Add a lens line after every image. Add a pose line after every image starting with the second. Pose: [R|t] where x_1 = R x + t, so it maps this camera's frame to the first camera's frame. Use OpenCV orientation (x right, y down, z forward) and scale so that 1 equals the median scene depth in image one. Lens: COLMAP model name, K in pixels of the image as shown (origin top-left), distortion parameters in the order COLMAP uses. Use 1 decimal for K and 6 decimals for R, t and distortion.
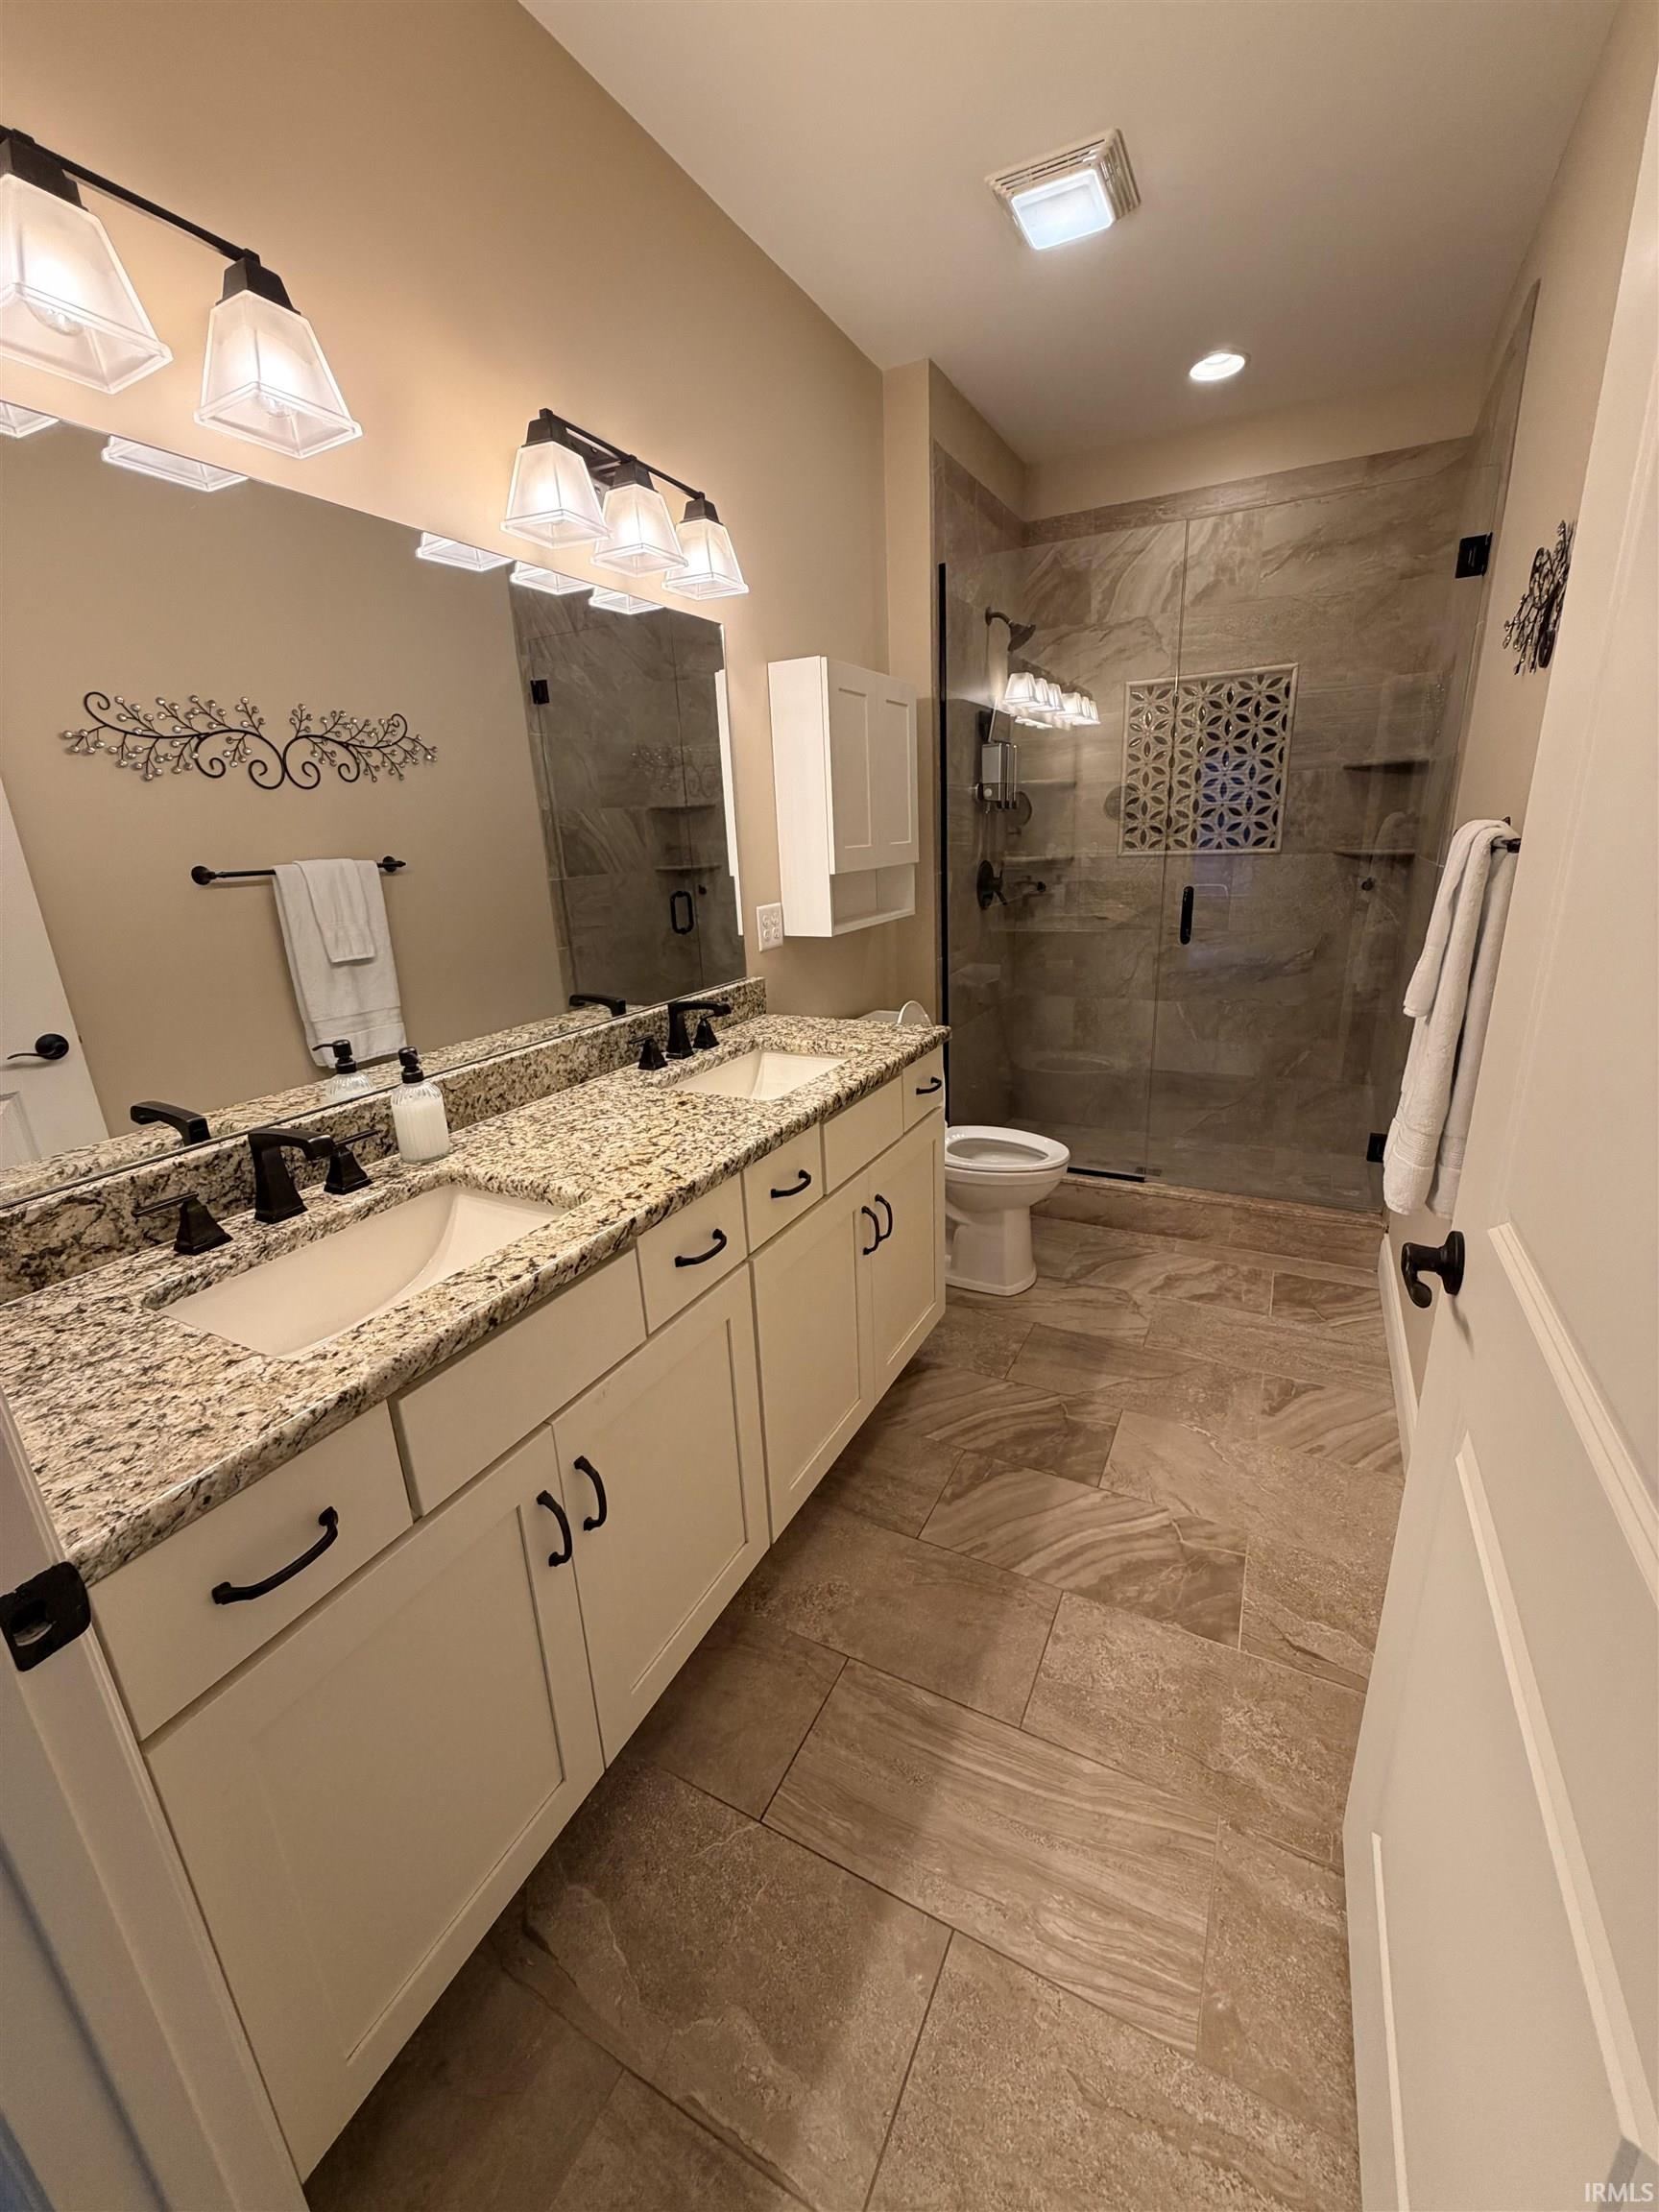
lens RADIAL K [[886.0, 0, 827.7], [0, 886.0, 1103.8], [0, 0, 1]] dist [0.000073, 0.000121]
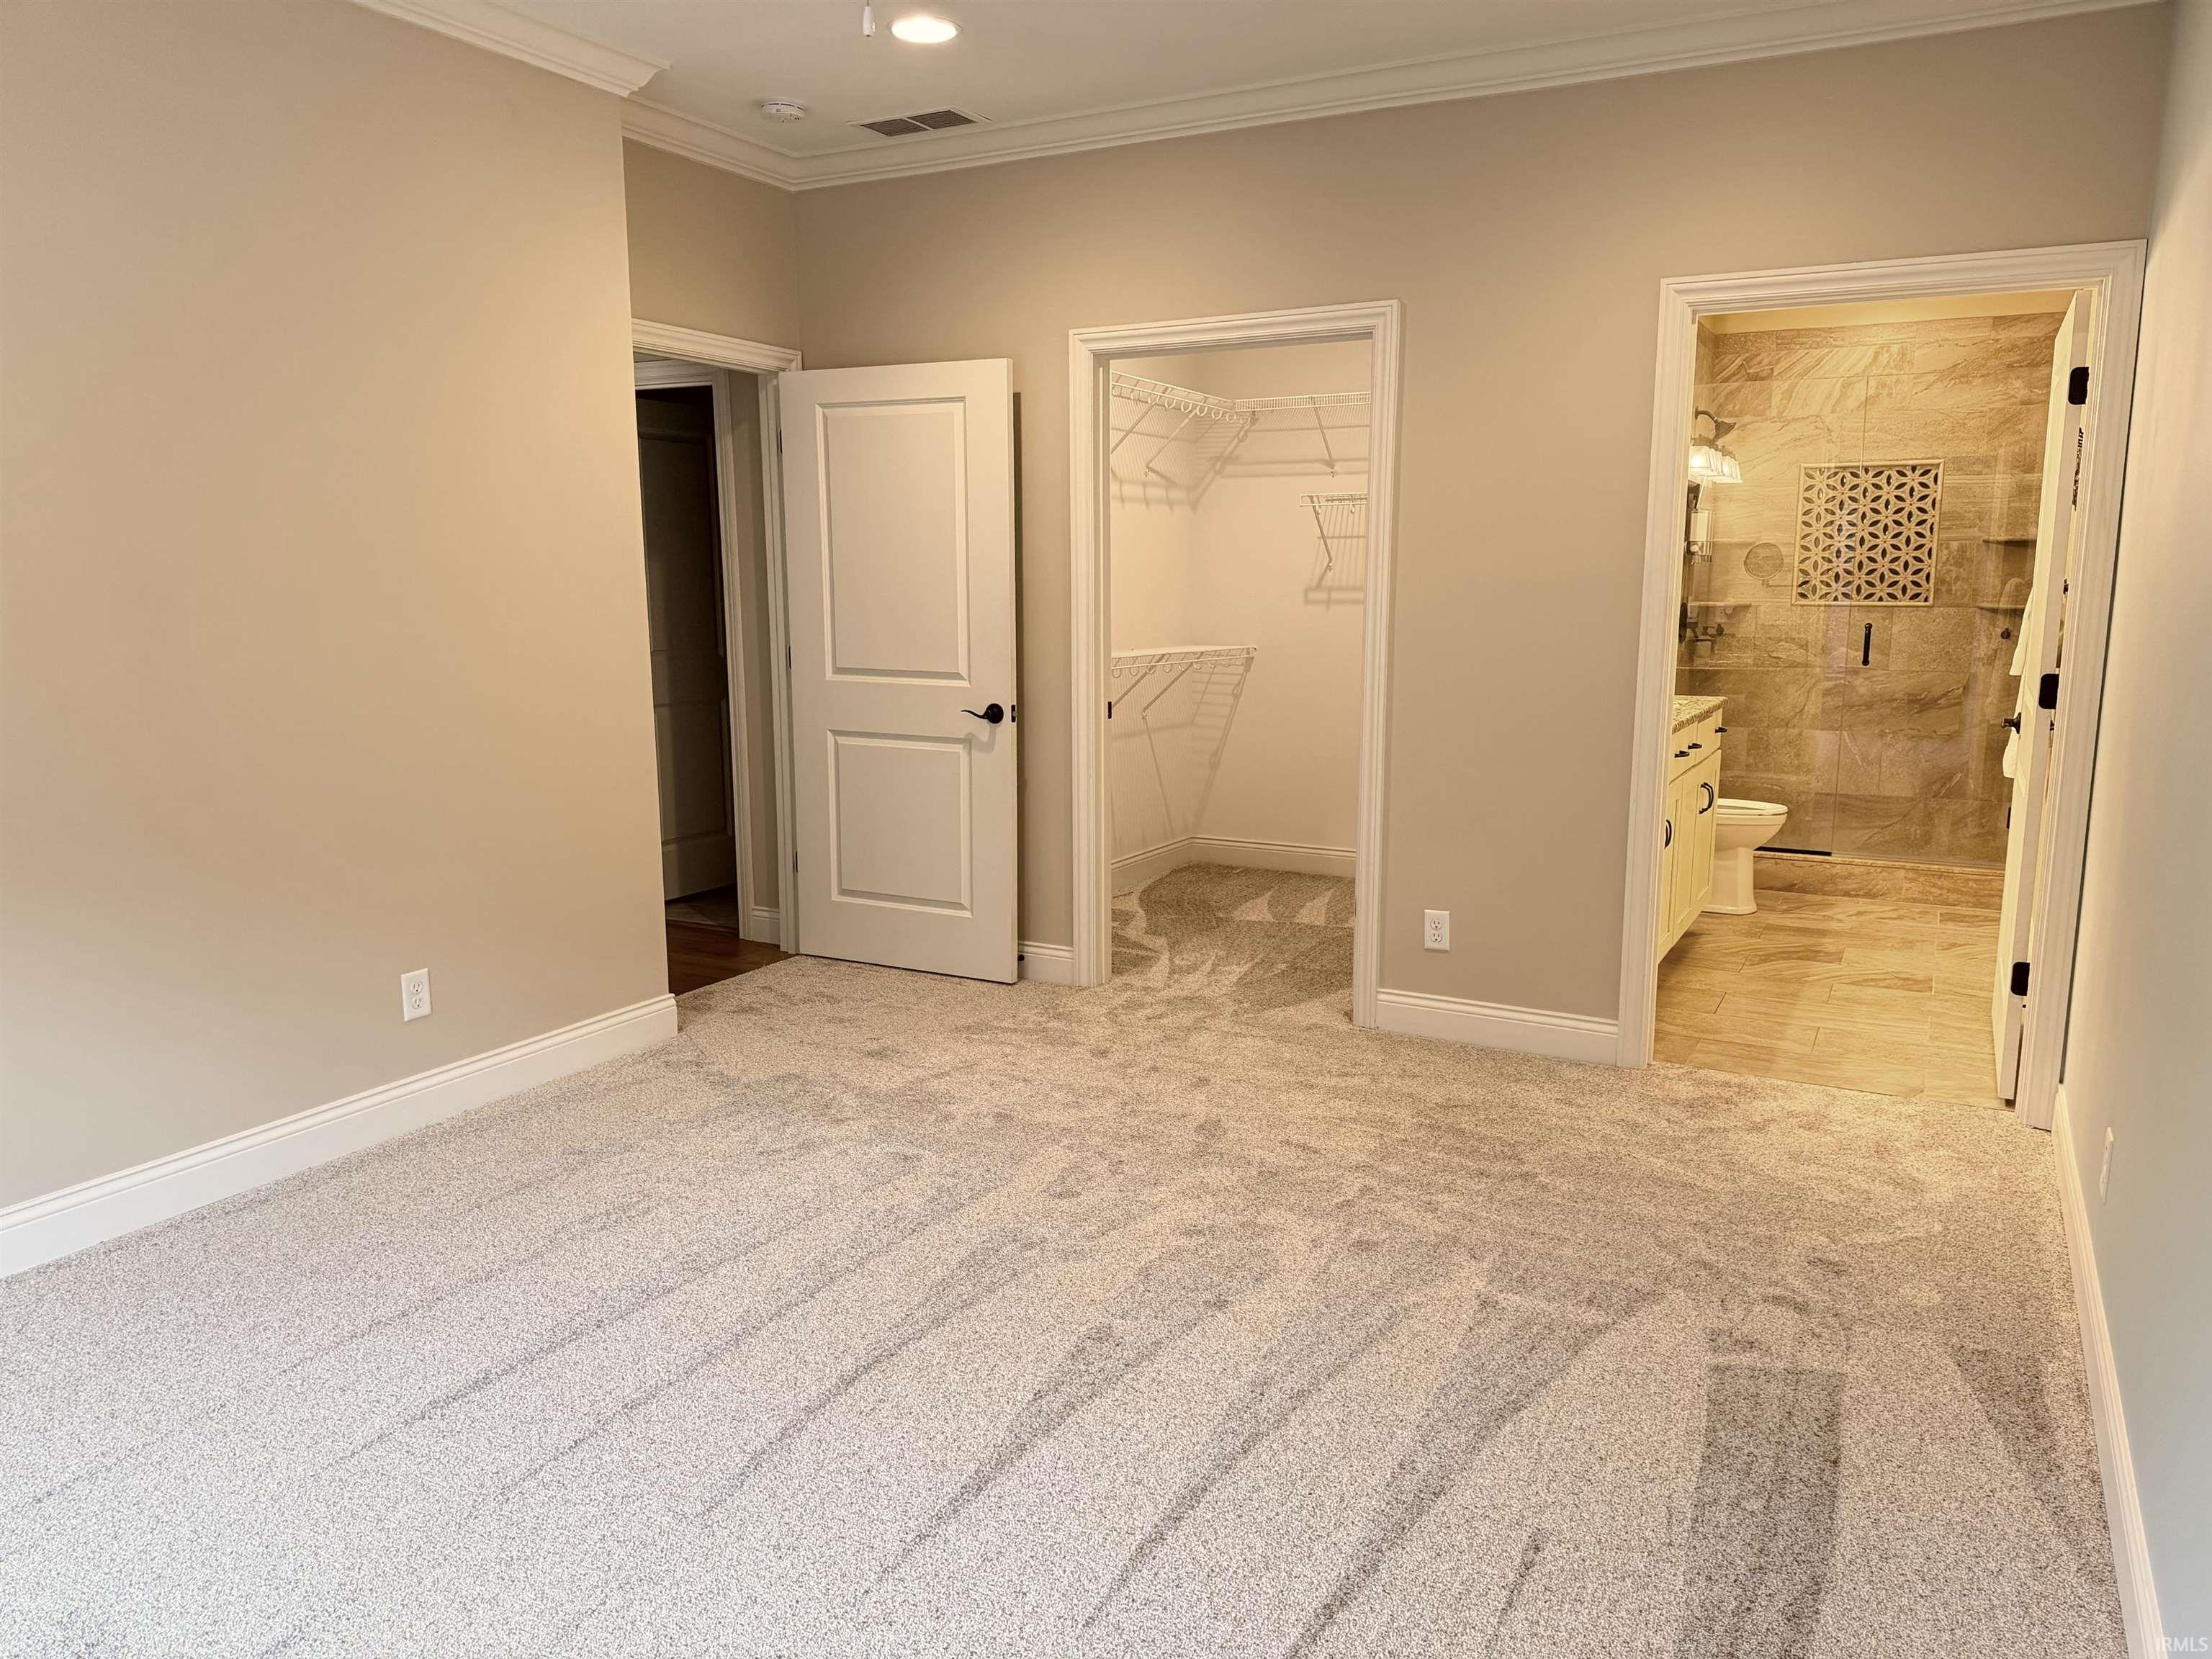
lens RADIAL K [[1566.2, 0, 1113.0], [0, 1566.2, 846.3], [0, 0, 1]] dist [0.009909, -0.006164]
pose [[0.999086, 0.042748, -0.000105, -0.599025], [-0.042398, 0.990575, -0.130245, 0.371822], [-0.005463, 0.130130, 0.991482, -1.086908]]
